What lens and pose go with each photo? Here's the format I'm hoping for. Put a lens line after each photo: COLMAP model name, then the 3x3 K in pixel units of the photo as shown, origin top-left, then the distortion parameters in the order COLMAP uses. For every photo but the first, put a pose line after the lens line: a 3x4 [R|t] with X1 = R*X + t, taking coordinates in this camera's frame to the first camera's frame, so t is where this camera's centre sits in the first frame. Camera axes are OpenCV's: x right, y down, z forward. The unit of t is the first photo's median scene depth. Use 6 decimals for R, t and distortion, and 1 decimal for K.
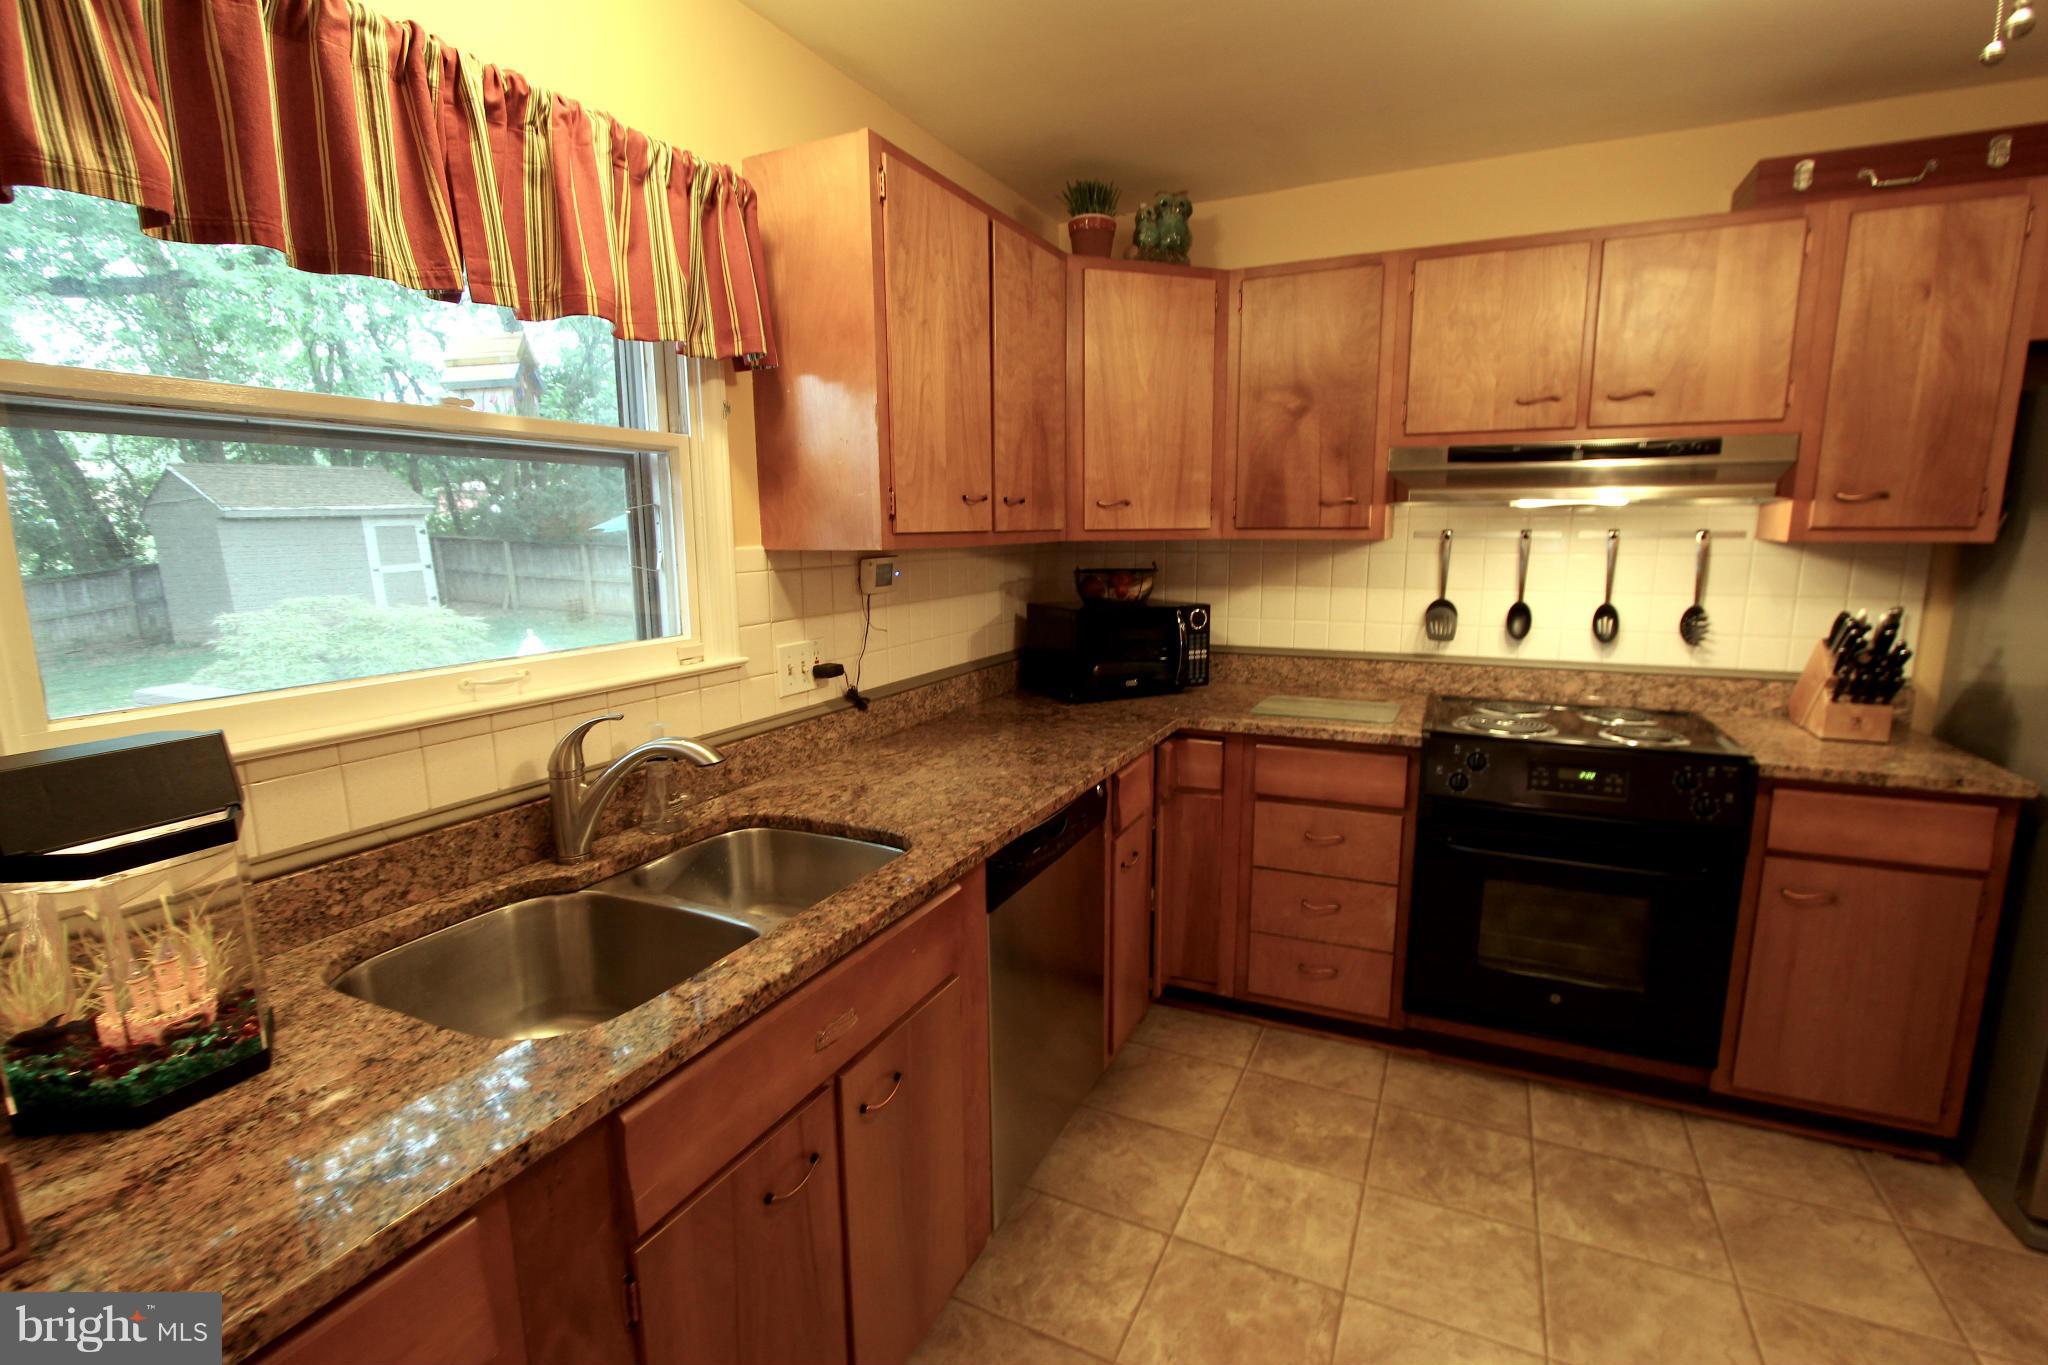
lens RADIAL K [[940.4, 0, 1028.1], [0, 940.4, 692.9], [0, 0, 1]] dist [-0.017295, 0.002463]
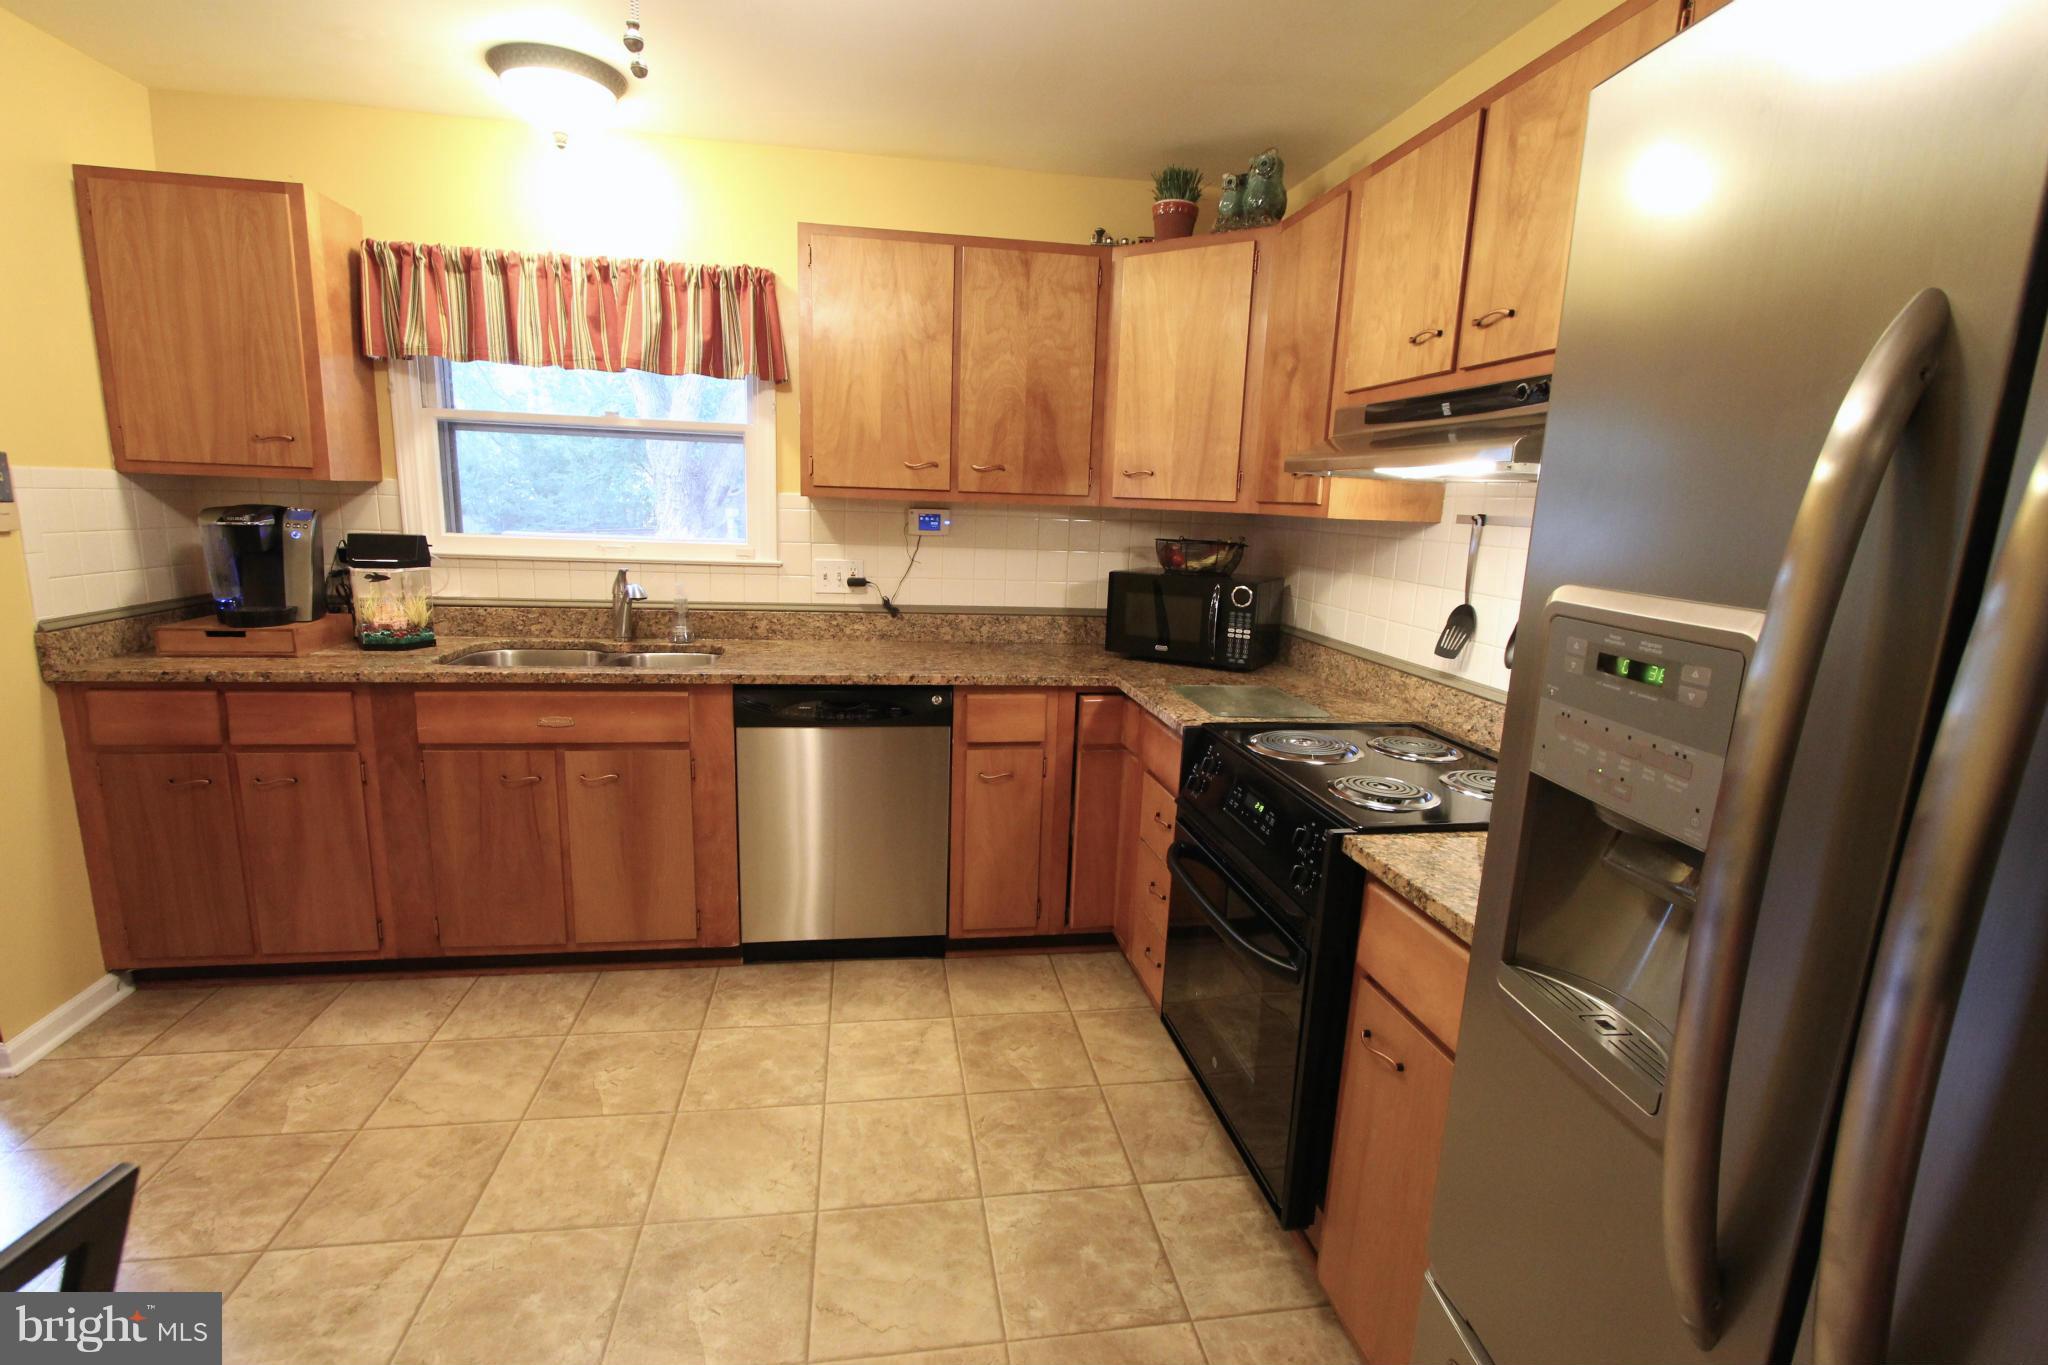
lens RADIAL K [[940.4, 0, 1022.5], [0, 940.4, 690.9], [0, 0, 1]] dist [-0.017295, 0.002463]
pose [[0.573698, 0.193321, -0.795925, 1.105683], [-0.185211, 0.977196, 0.103851, -0.056519], [0.797852, 0.087835, 0.596421, 0.338921]]
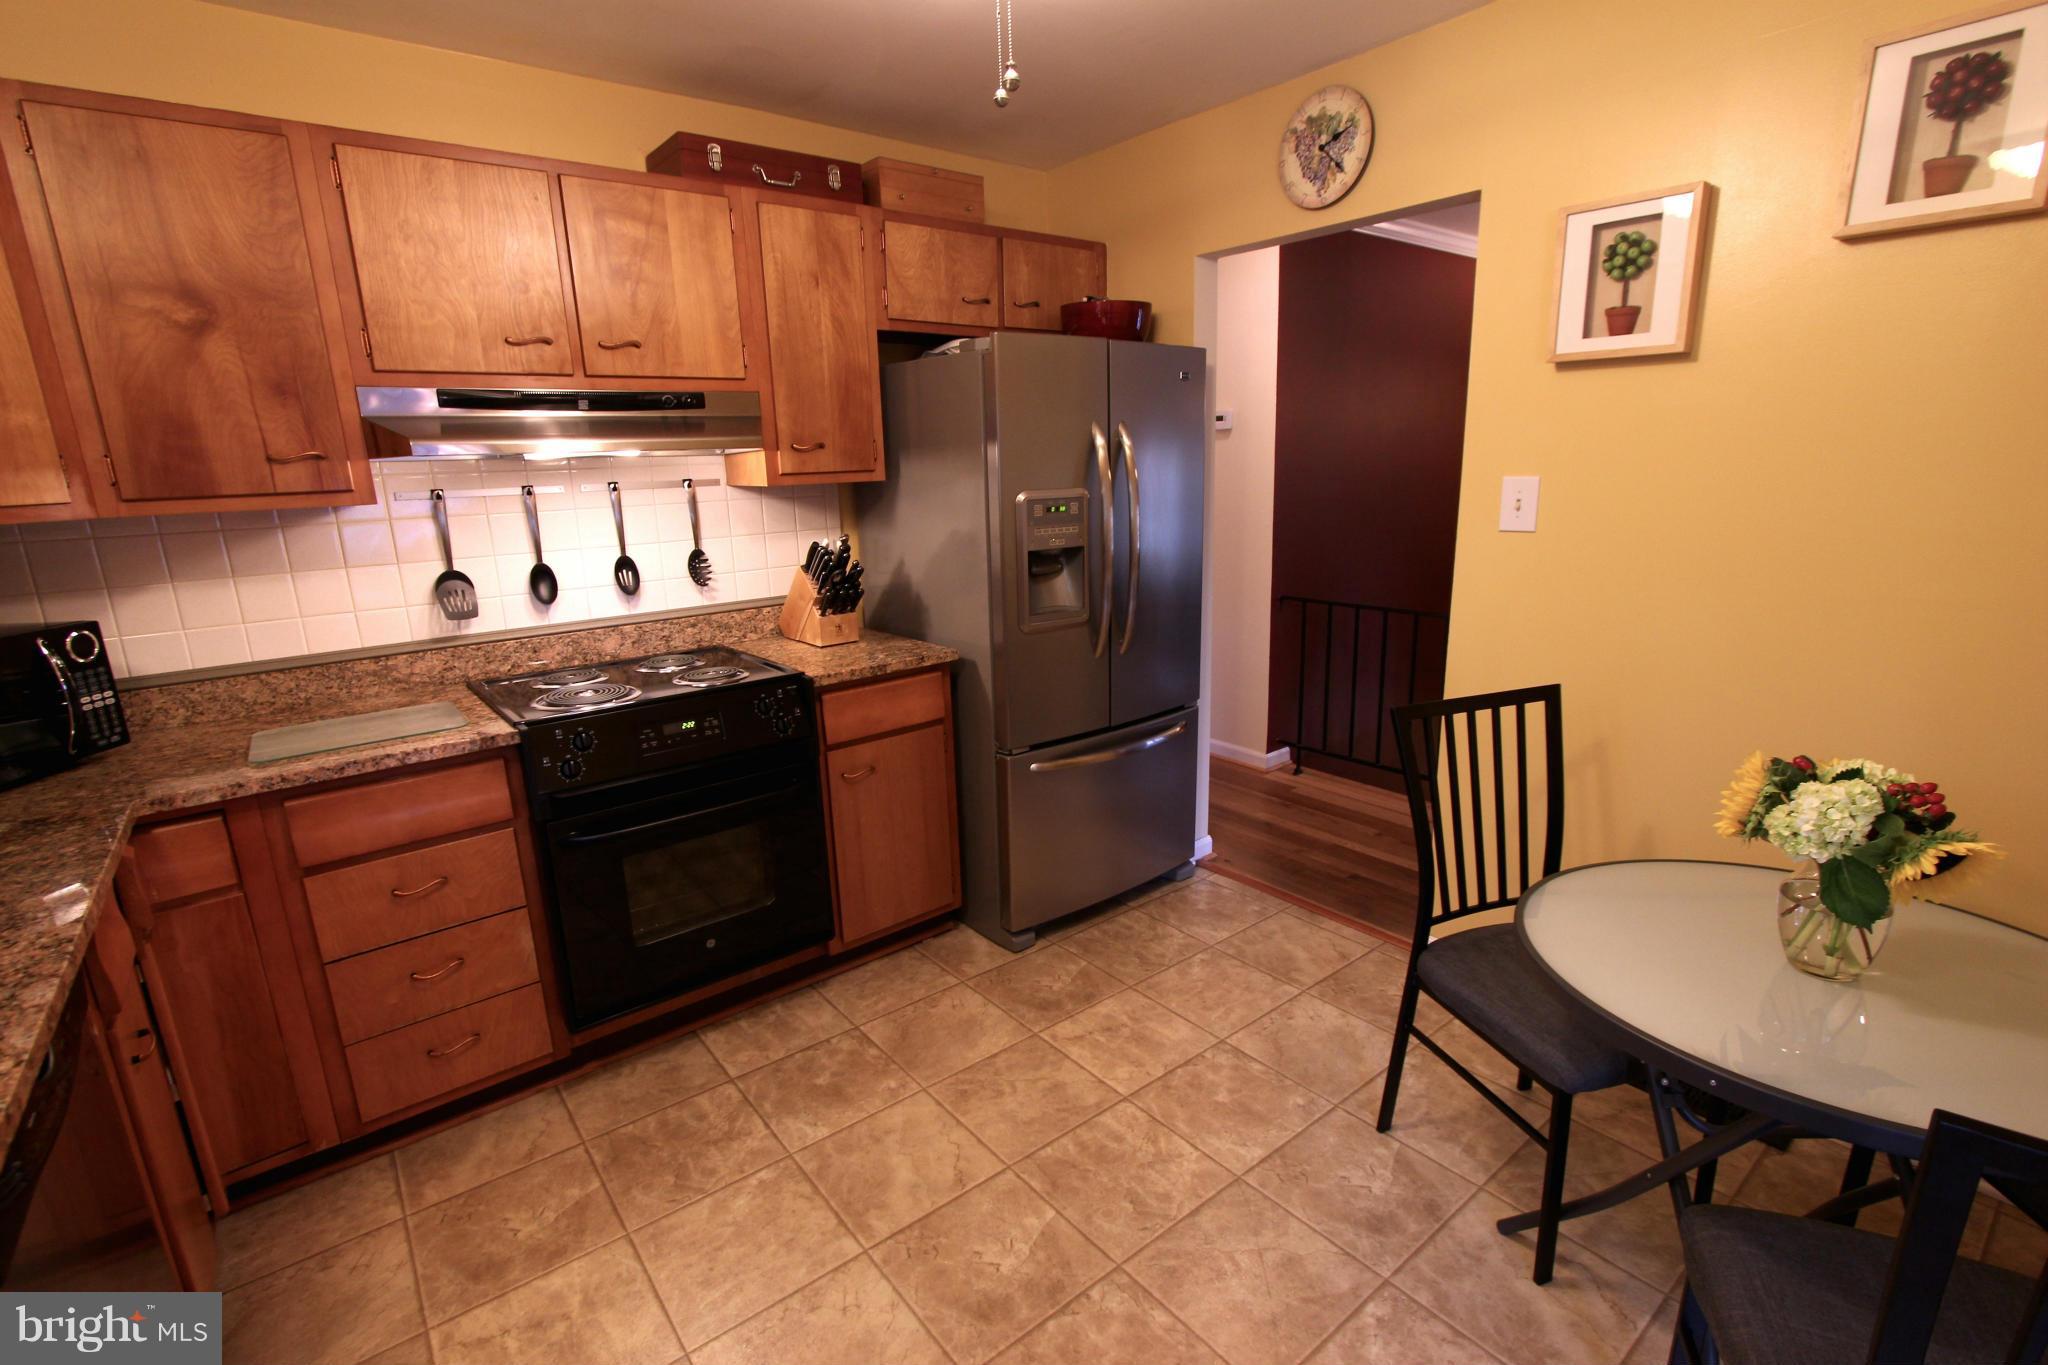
lens RADIAL K [[940.4, 0, 1021.3], [0, 940.4, 692.6], [0, 0, 1]] dist [-0.017295, 0.002463]
pose [[0.440625, -0.223990, 0.869297, -0.120802], [0.184393, 0.970304, 0.156552, -0.038477], [-0.878549, 0.091311, 0.468843, 0.199699]]
